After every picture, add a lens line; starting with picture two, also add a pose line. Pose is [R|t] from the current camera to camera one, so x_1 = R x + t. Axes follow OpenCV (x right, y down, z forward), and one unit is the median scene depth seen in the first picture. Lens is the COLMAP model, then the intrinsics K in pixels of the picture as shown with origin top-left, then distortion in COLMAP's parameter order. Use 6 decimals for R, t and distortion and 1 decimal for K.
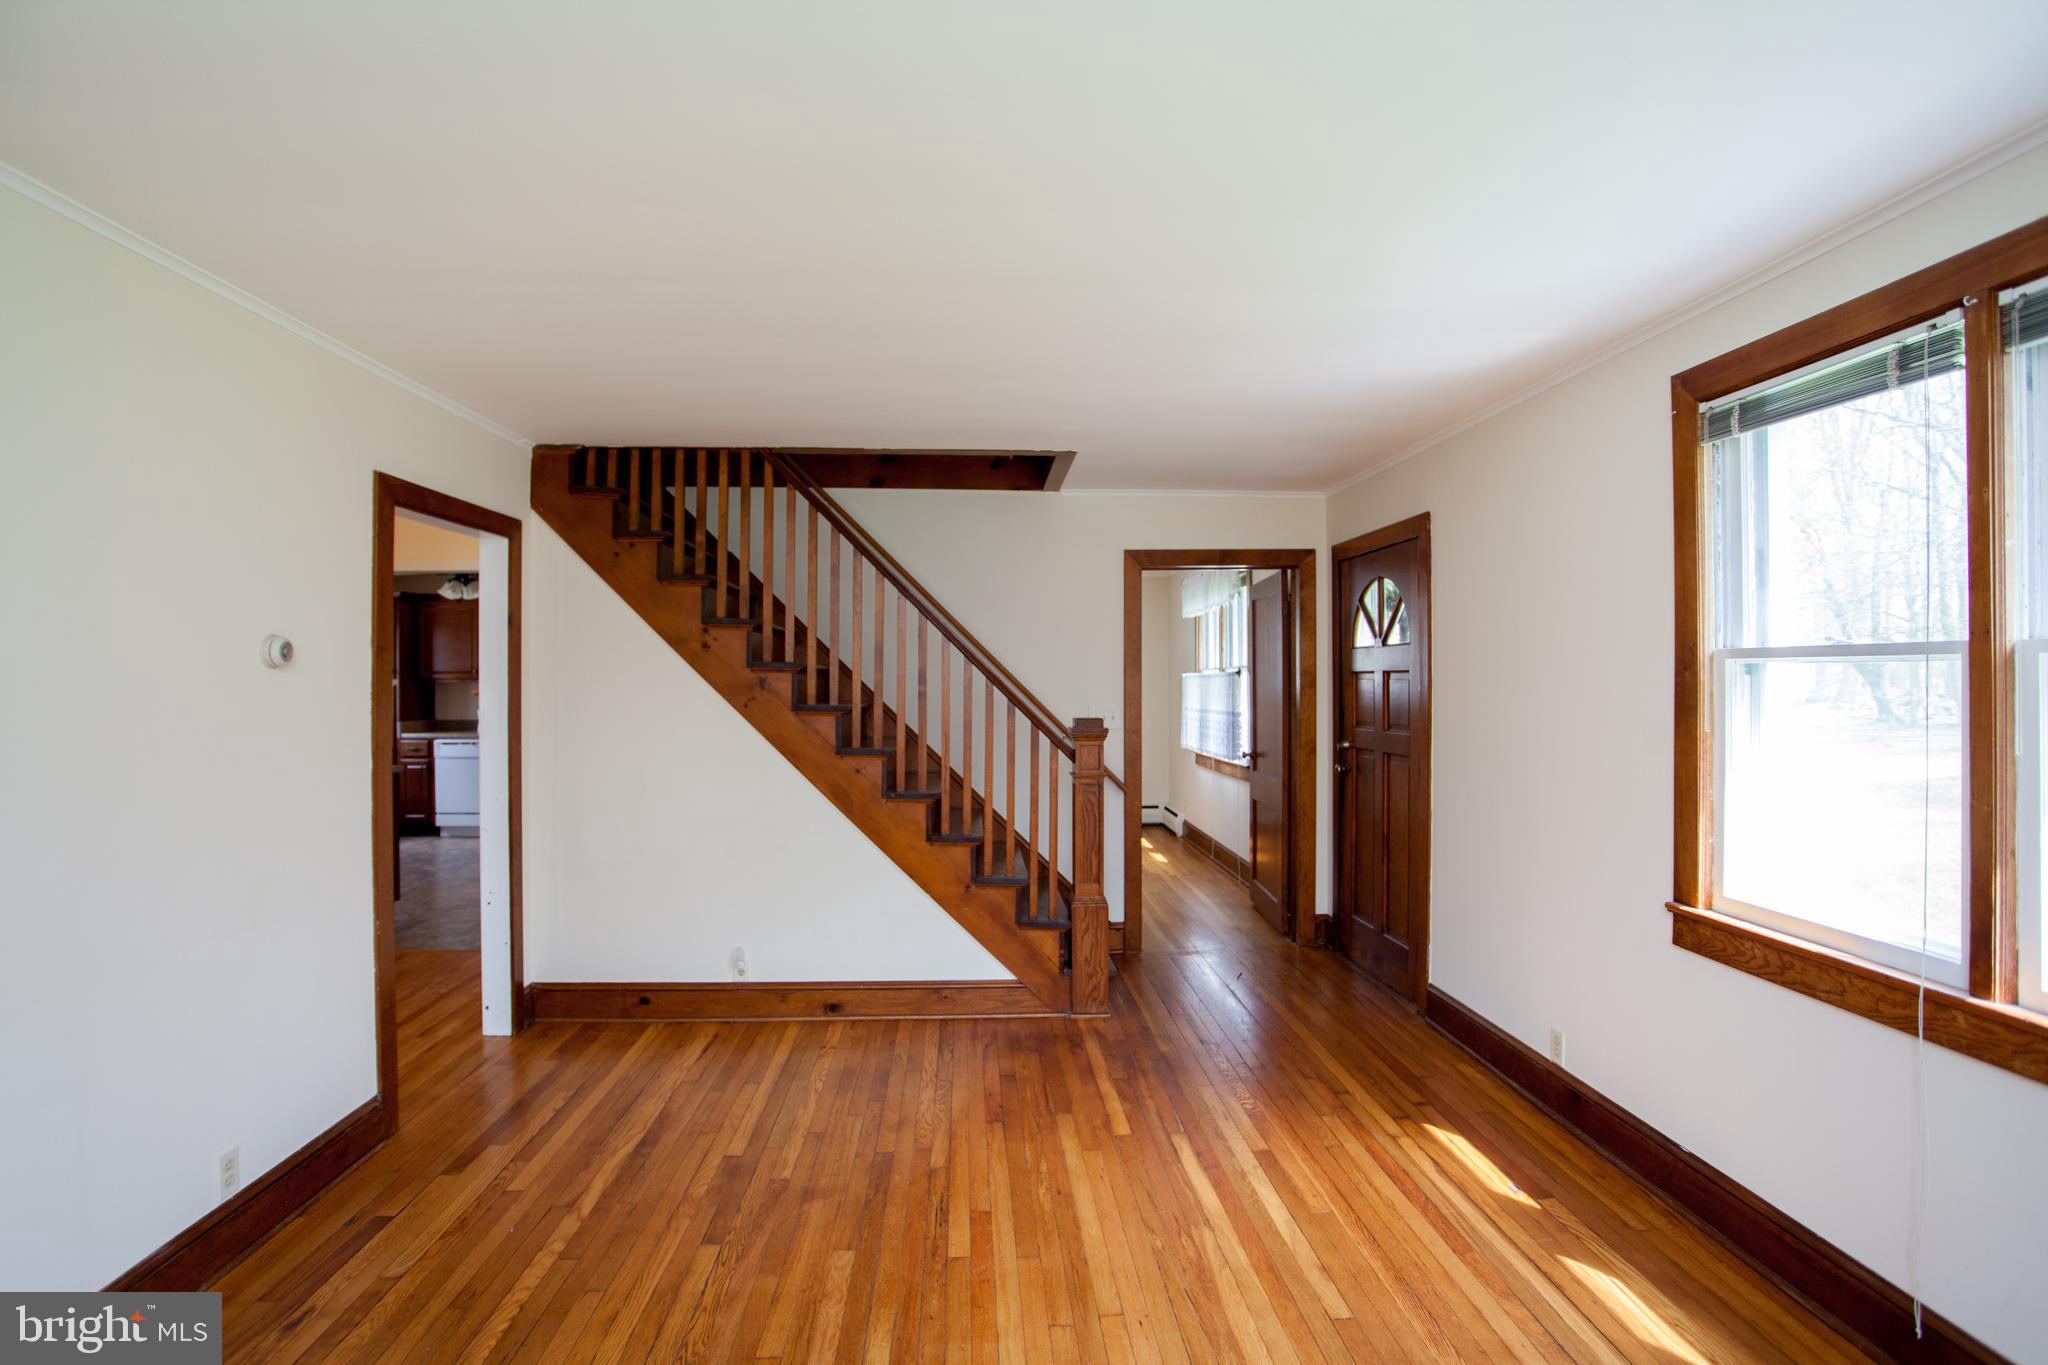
lens RADIAL K [[998.2, 0, 1016.5], [0, 998.2, 675.2], [0, 0, 1]] dist [-0.078315, 0.028710]
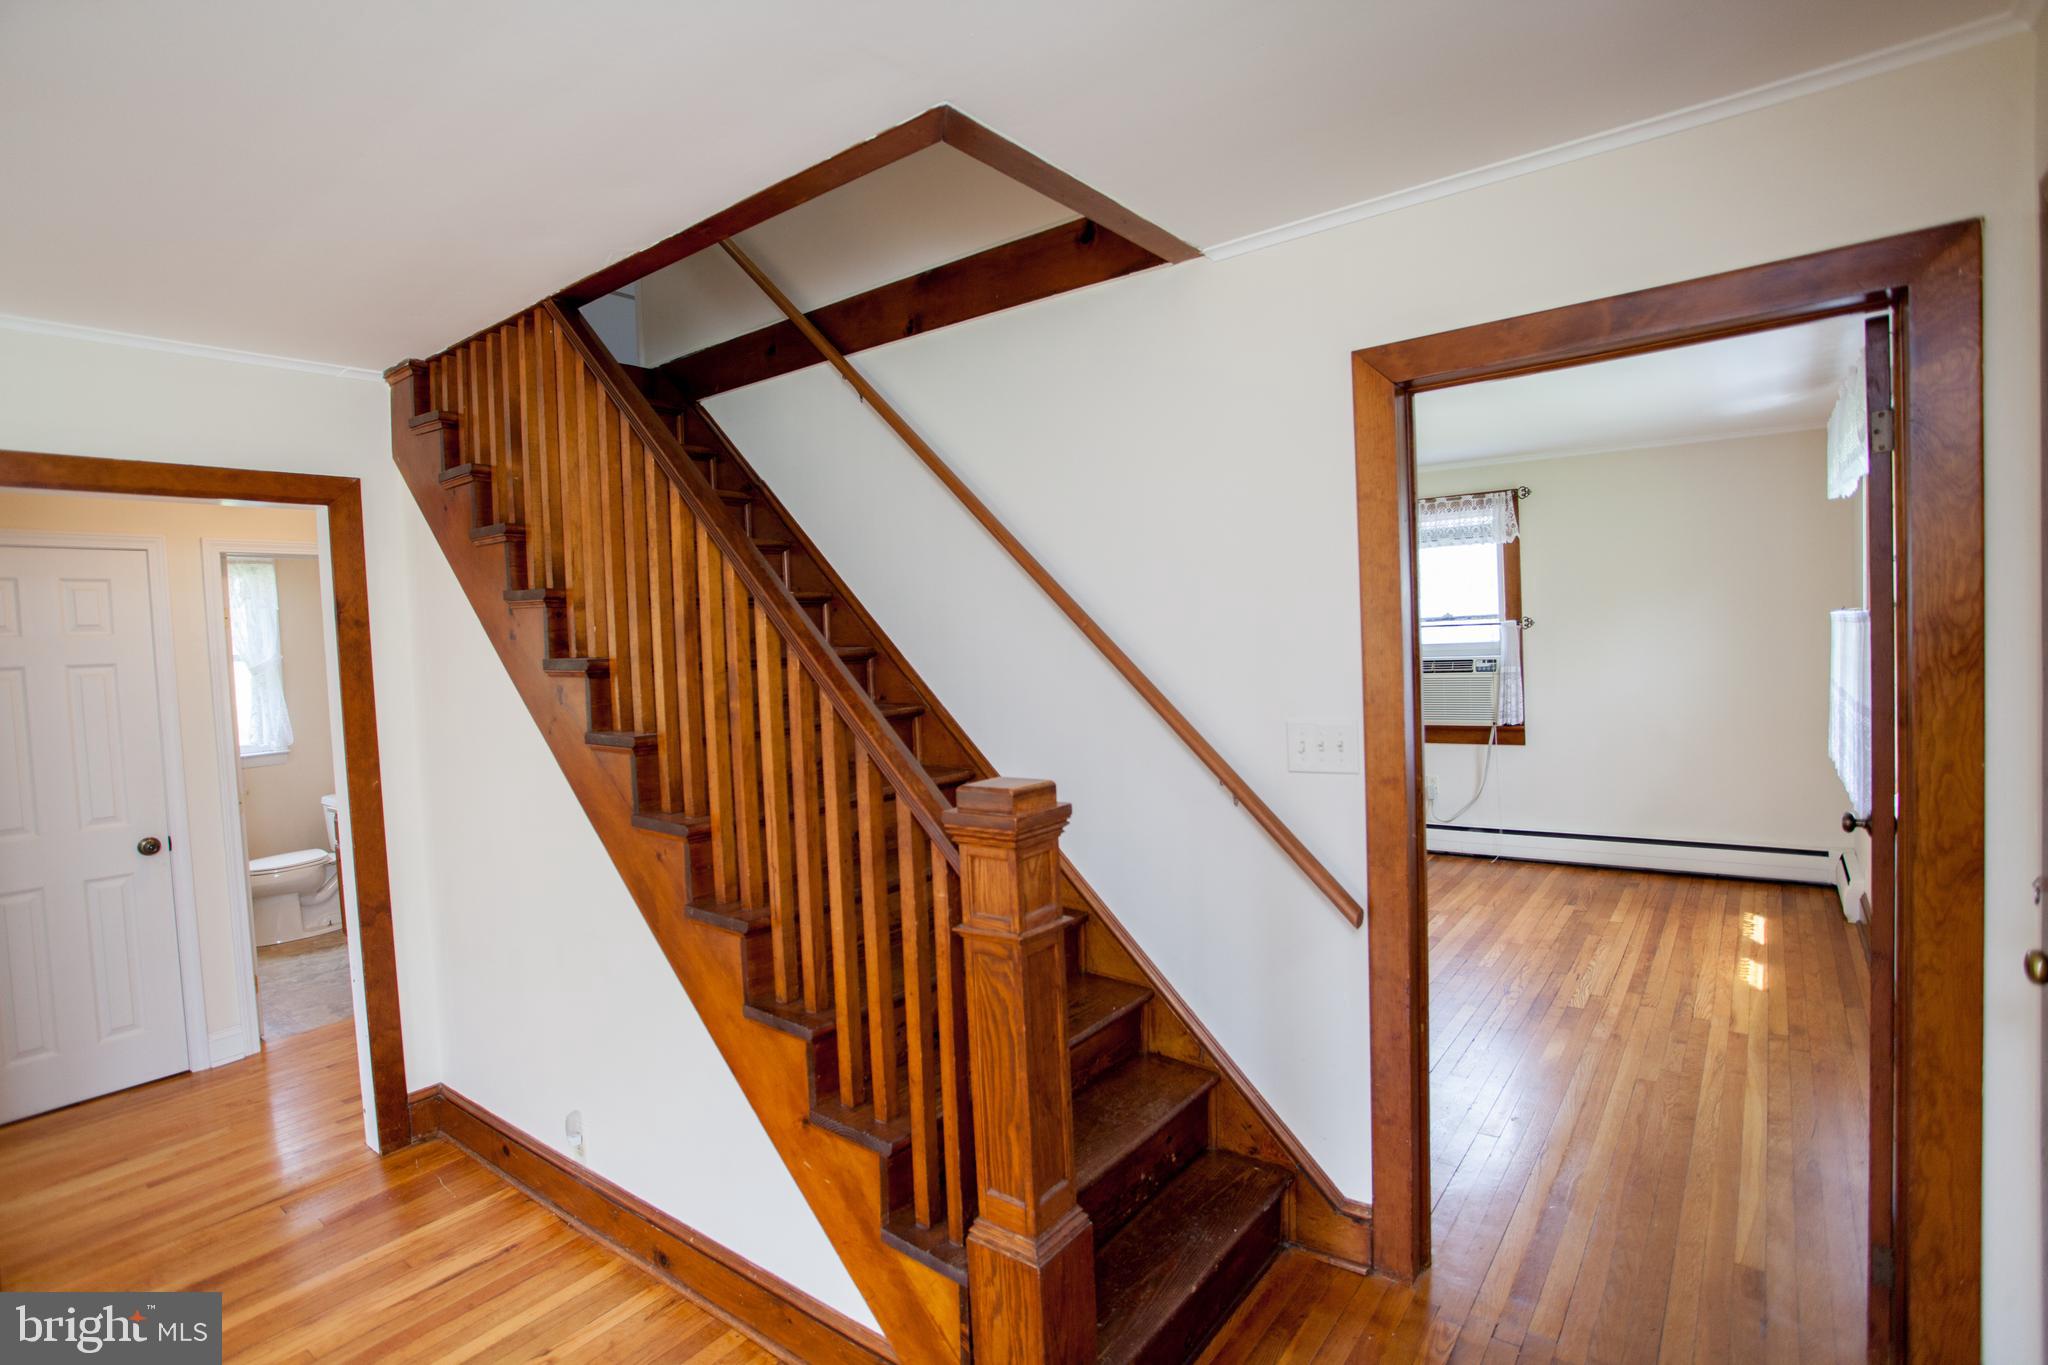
lens RADIAL K [[988.9, 0, 1034.0], [0, 988.9, 676.5], [0, 0, 1]] dist [-0.076862, 0.027891]
pose [[0.767151, -0.006870, -0.641430, 0.068295], [0.038385, 0.998642, 0.035213, -0.002090], [0.640317, -0.051635, 0.766373, 0.149108]]
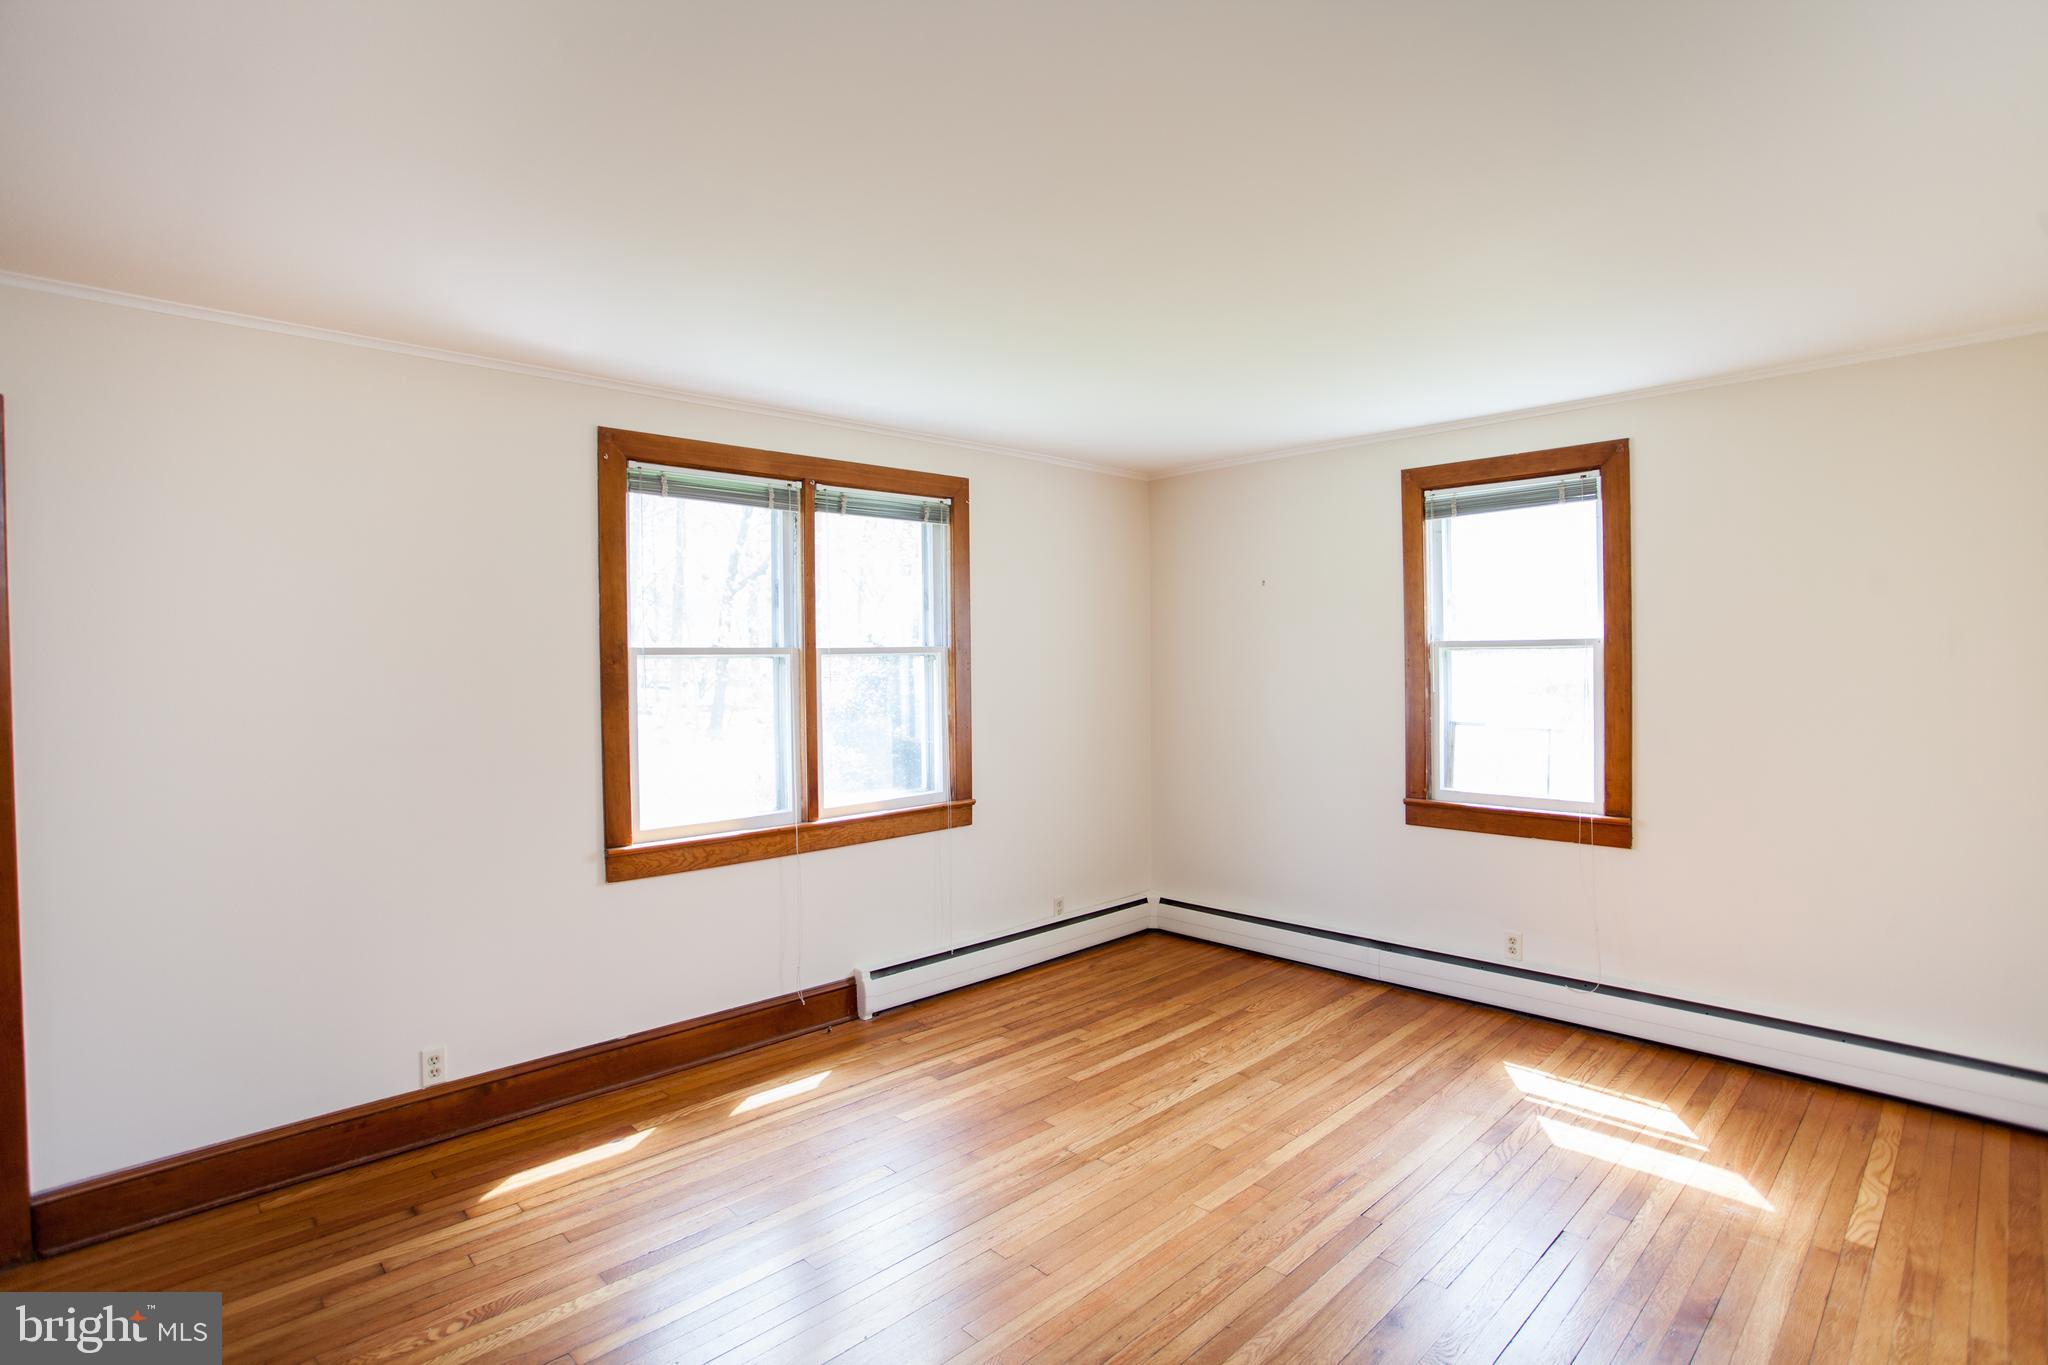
lens RADIAL K [[998.2, 0, 1016.5], [0, 998.2, 675.2], [0, 0, 1]] dist [-0.078315, 0.028710]
pose [[-0.660010, -0.005096, 0.751240, -0.710560], [0.009754, 0.999835, 0.015352, -0.005427], [-0.751194, 0.017460, -0.659851, 1.639968]]
